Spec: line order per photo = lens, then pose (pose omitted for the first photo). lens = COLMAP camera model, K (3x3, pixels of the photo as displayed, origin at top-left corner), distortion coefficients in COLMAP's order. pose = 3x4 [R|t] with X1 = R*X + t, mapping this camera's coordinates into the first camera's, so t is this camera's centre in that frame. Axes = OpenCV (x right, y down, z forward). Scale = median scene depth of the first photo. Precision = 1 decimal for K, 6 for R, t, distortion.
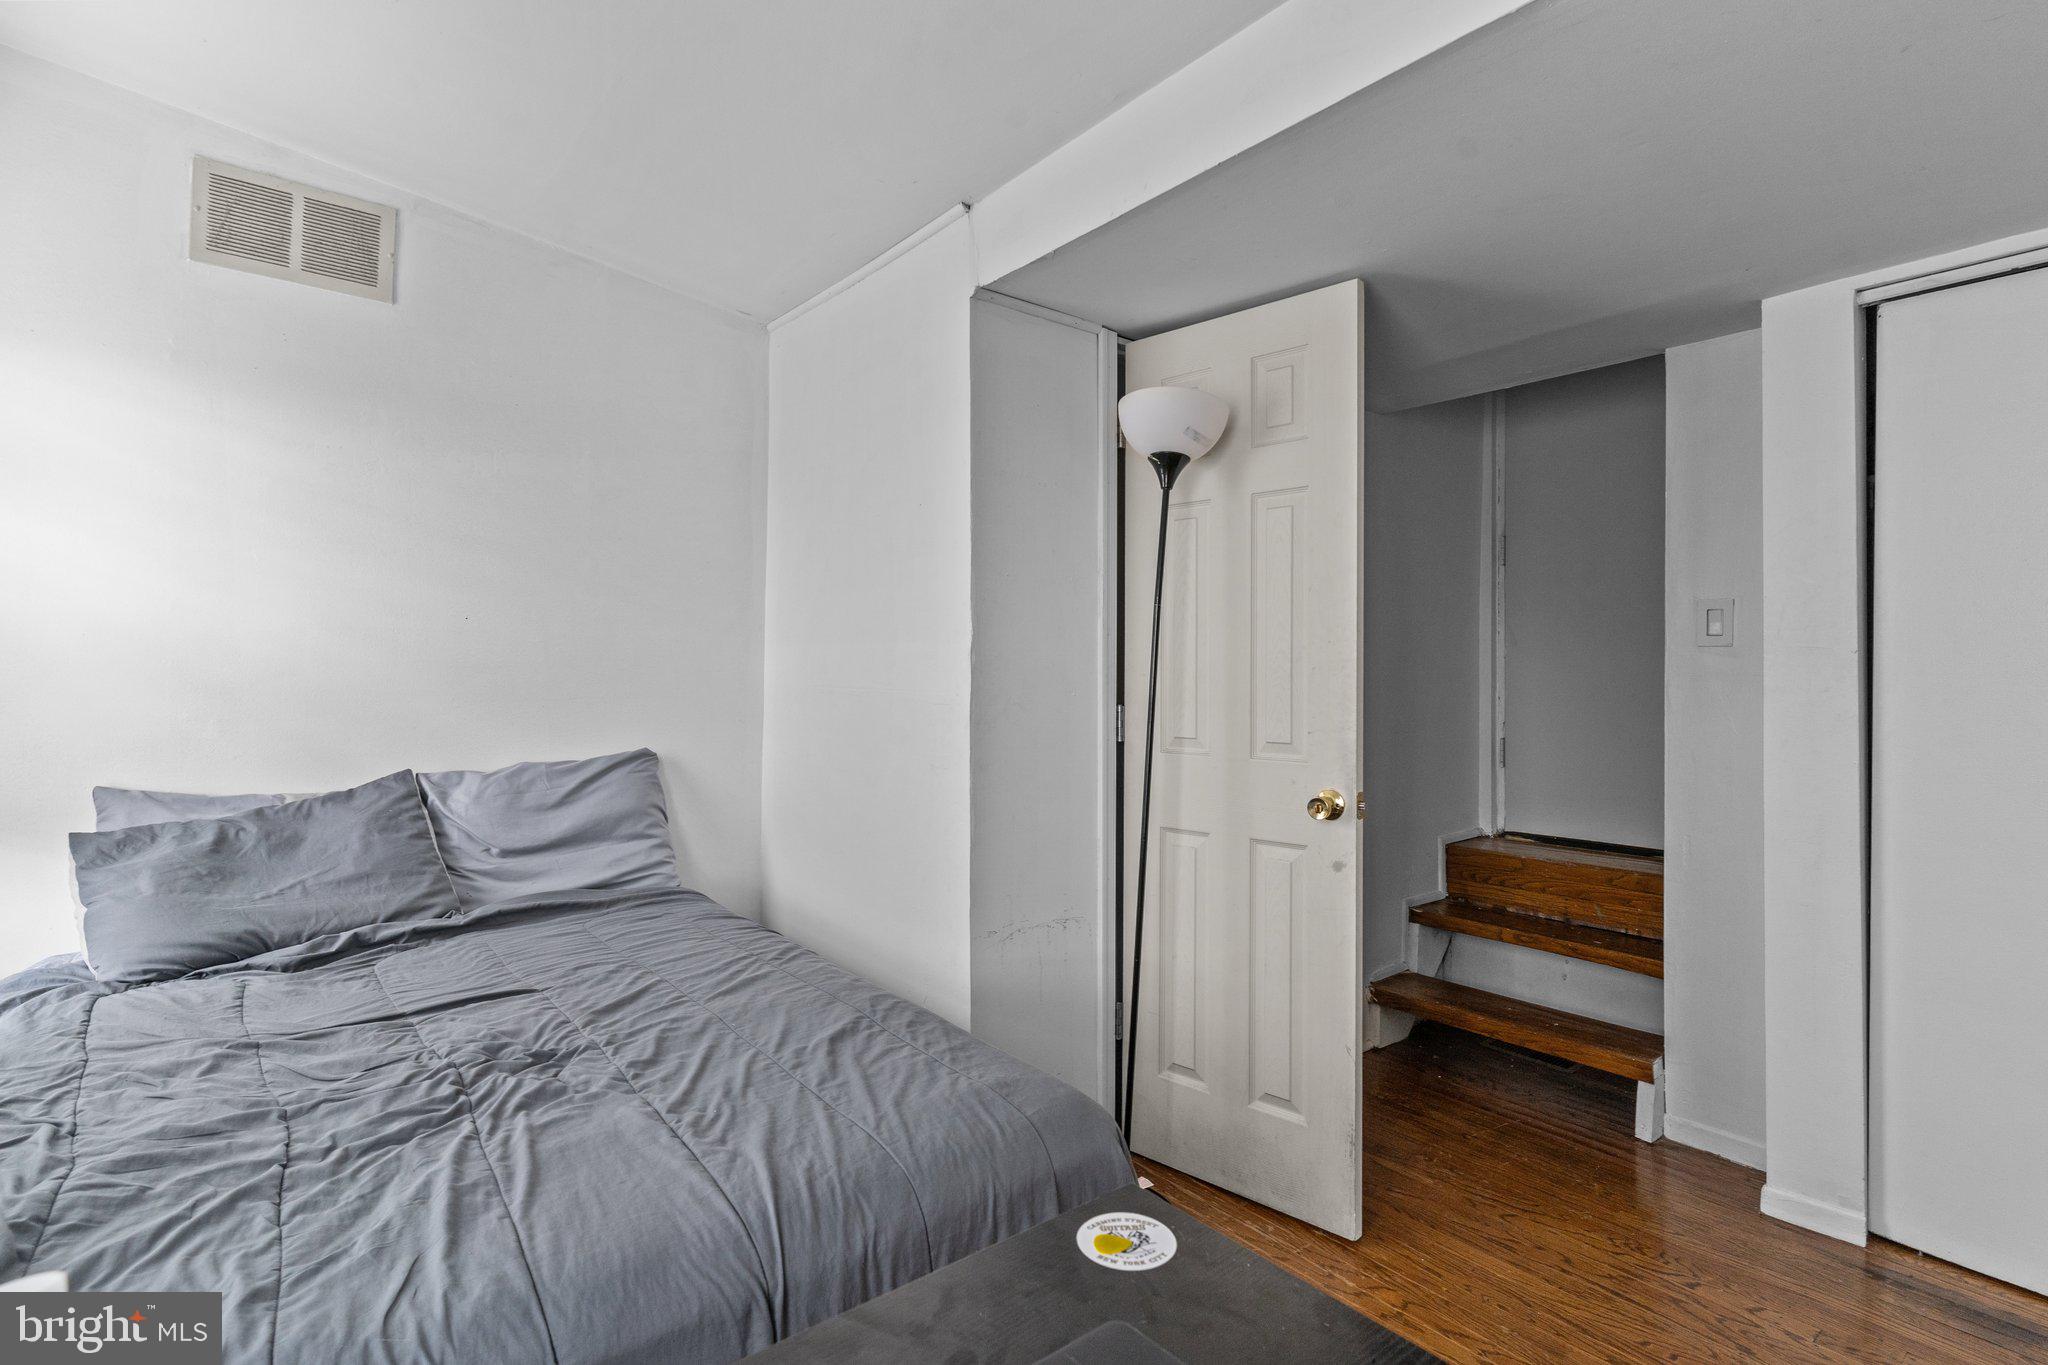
lens RADIAL K [[981.5, 0, 1020.2], [0, 981.5, 674.2], [0, 0, 1]] dist [0.000654, 0.000201]
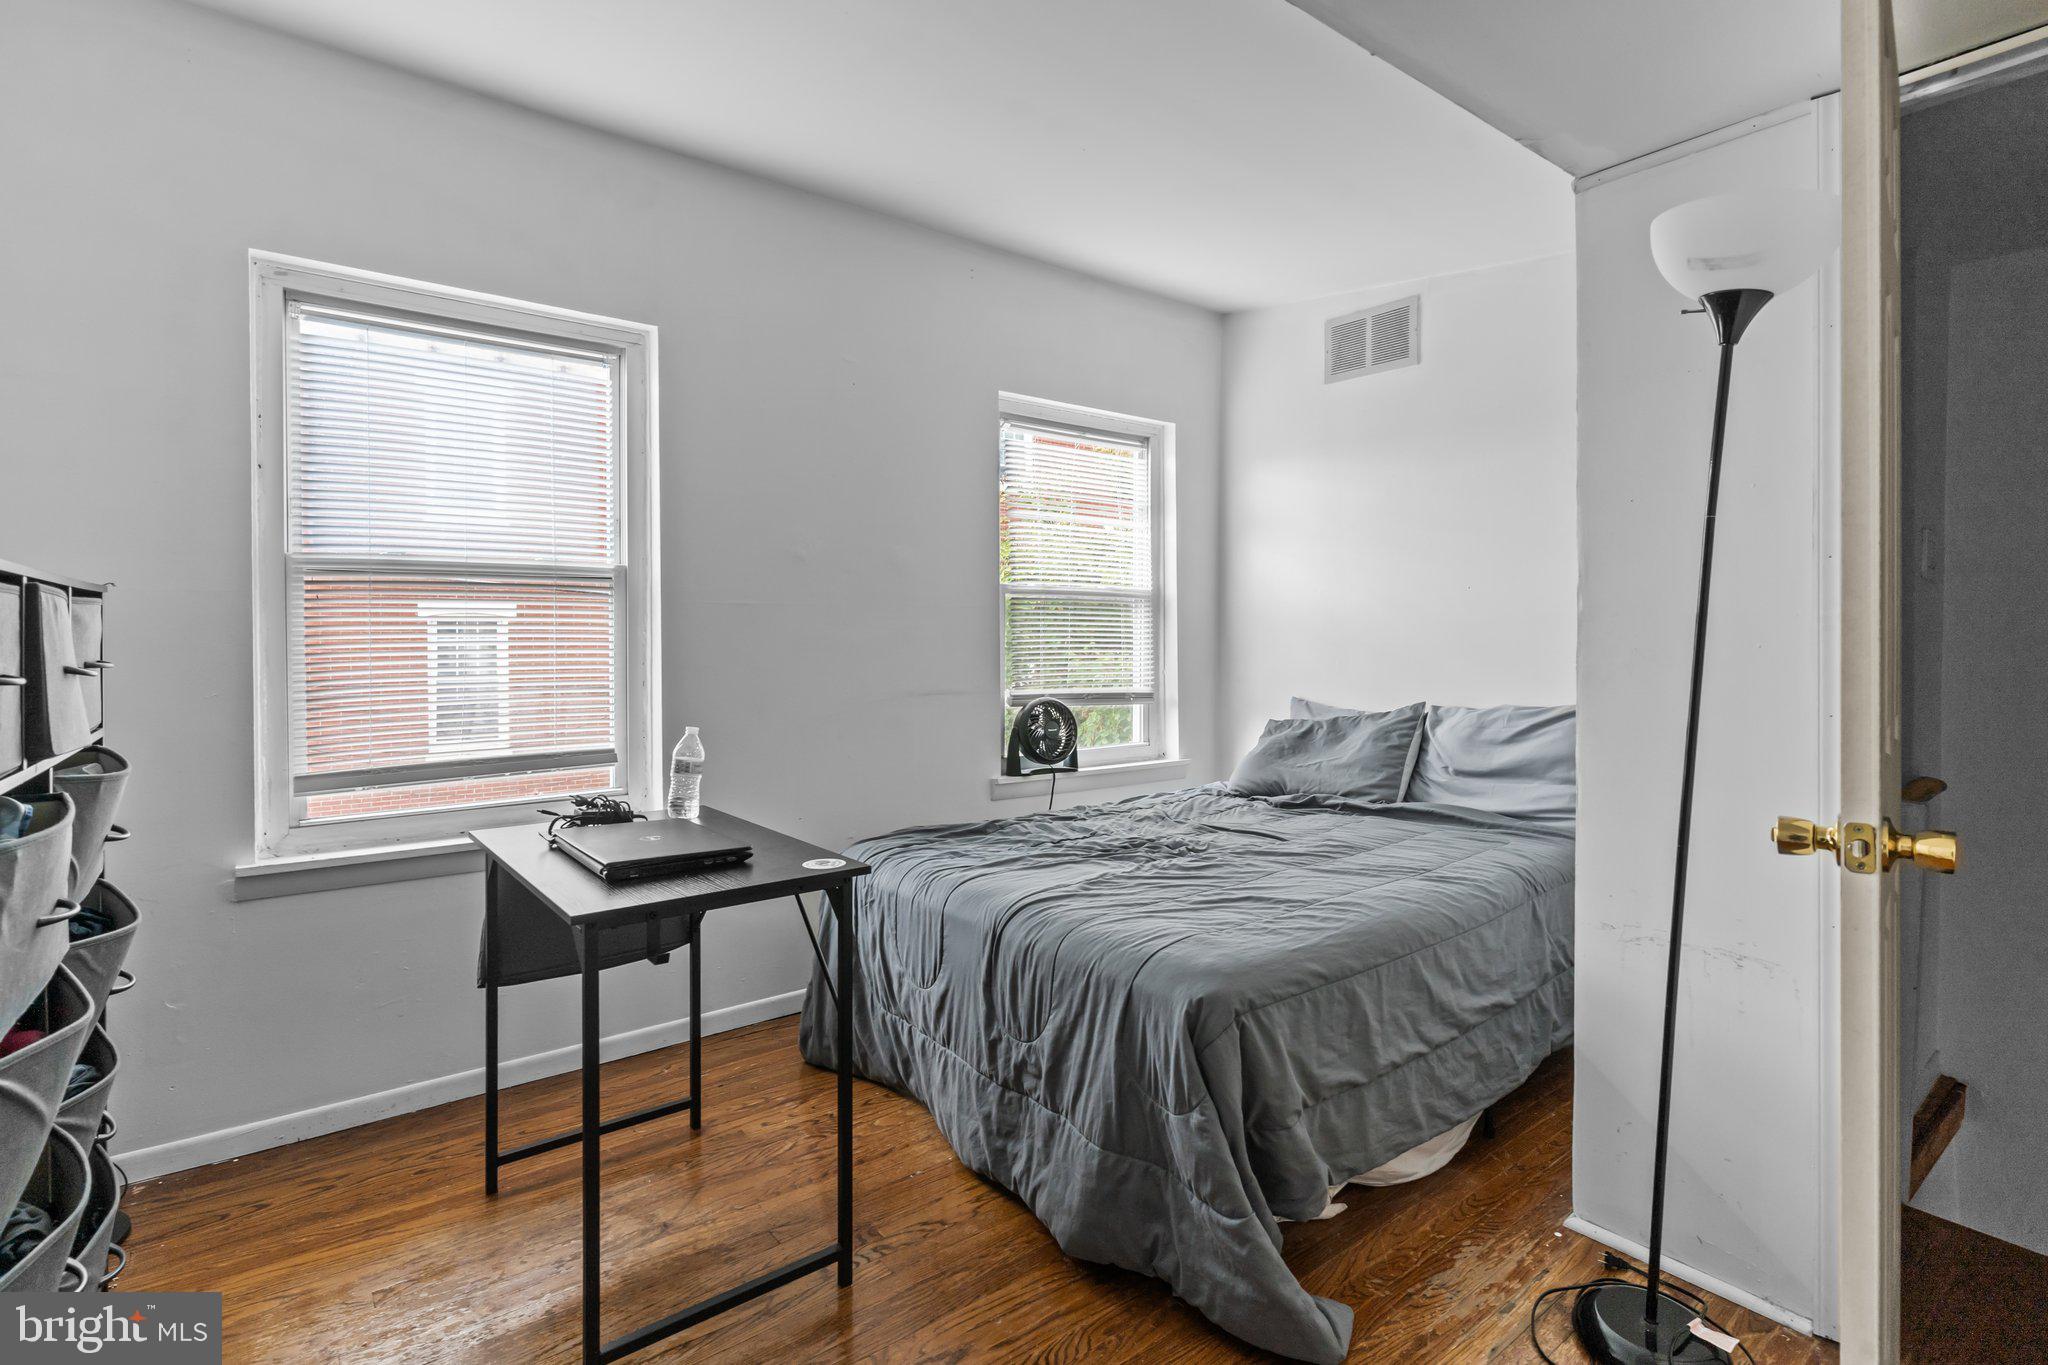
lens RADIAL K [[980.1, 0, 1024.3], [0, 980.1, 655.3], [0, 0, 1]] dist [0.000980, 0.000021]
pose [[-0.002026, 0.014756, -0.999889, 0.779204], [0.004581, 0.999881, 0.014747, 0.009699], [0.999987, -0.004551, -0.002094, 0.461934]]
